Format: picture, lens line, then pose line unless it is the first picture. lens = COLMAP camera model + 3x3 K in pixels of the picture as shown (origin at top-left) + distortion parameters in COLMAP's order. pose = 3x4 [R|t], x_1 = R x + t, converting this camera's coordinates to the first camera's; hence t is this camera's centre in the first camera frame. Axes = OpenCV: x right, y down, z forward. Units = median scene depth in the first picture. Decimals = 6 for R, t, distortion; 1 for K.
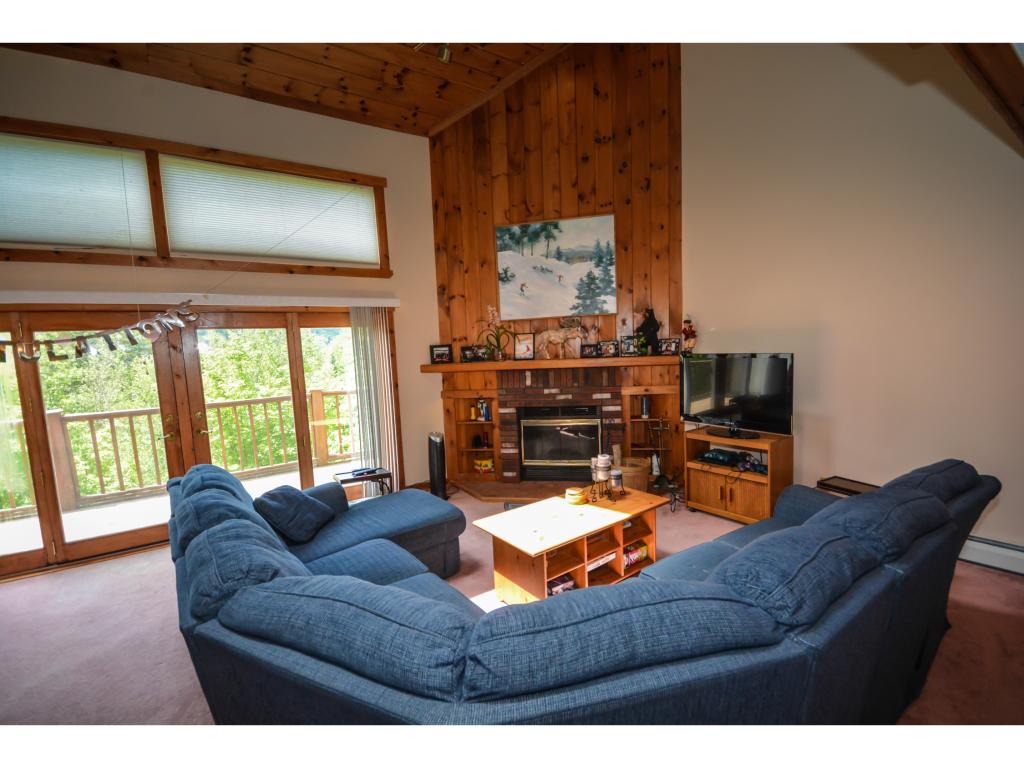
lens RADIAL K [[463.1, 0, 511.5], [0, 463.1, 386.6], [0, 0, 1]] dist [-0.002245, -0.000004]
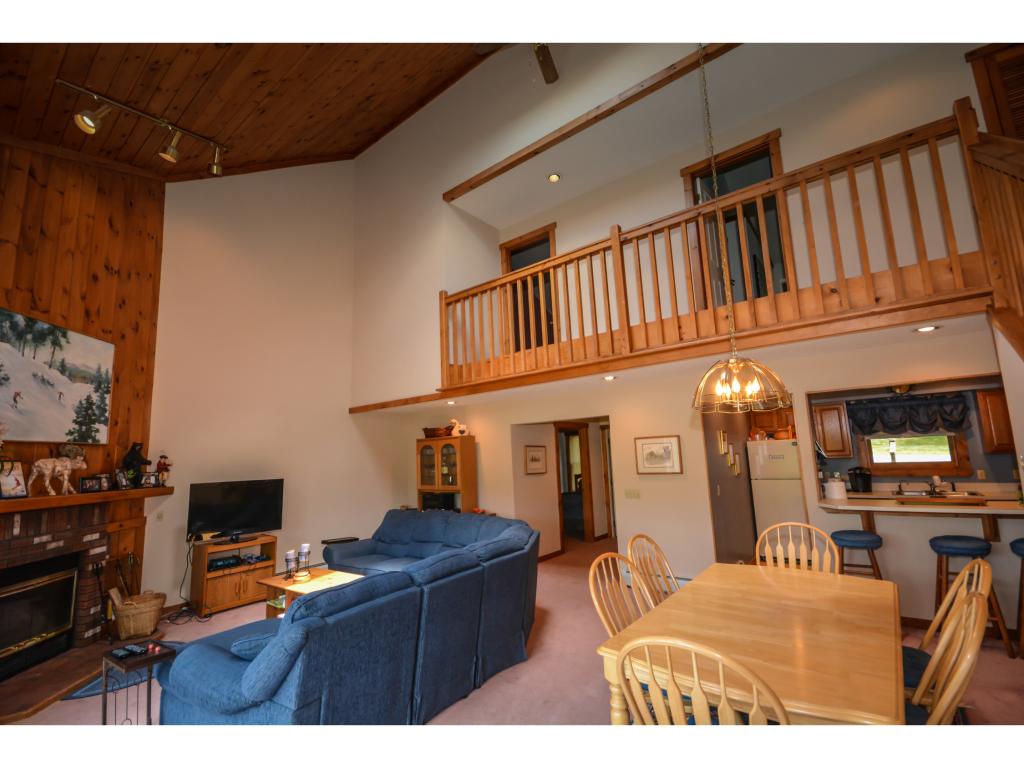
lens RADIAL K [[463.1, 0, 511.6], [0, 463.1, 391.6], [0, 0, 1]] dist [-0.002245, -0.000004]
pose [[-0.292107, 0.193723, 0.936560, -0.901928], [0.141295, 0.977266, -0.158074, 0.001634], [-0.945891, 0.086156, -0.312838, 0.501152]]
